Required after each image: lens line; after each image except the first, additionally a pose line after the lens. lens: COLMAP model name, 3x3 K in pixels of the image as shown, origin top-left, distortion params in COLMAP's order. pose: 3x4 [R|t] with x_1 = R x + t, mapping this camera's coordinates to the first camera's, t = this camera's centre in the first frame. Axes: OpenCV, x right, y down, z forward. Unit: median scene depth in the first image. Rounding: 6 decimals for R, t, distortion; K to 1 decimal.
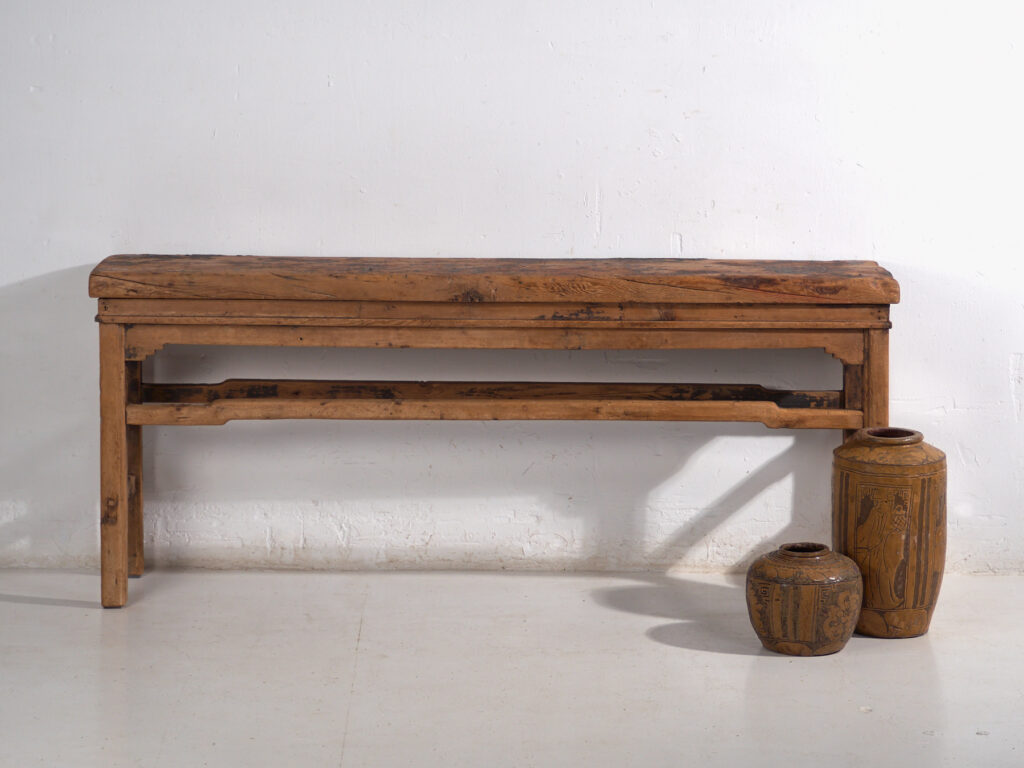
lens RADIAL K [[2816.0, 0, 512.0], [0, 2816.0, 384.0], [0, 0, 1]] dist [0.031382, -0.292586]
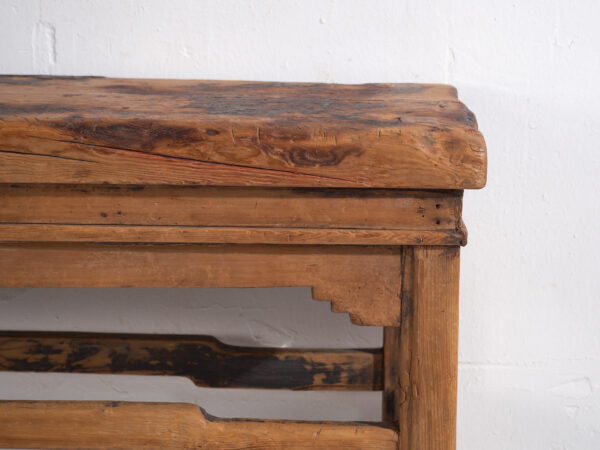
lens RADIAL K [[1910.1, 0, 300.0], [0, 1910.1, 225.0], [0, 0, 1]] dist [-0.103268, 0.932795]
pose [[0.999864, 0.013306, -0.009718, 0.112104], [-0.012899, 0.999086, 0.040761, -0.034549], [0.010252, -0.040630, 0.999122, 0.706694]]
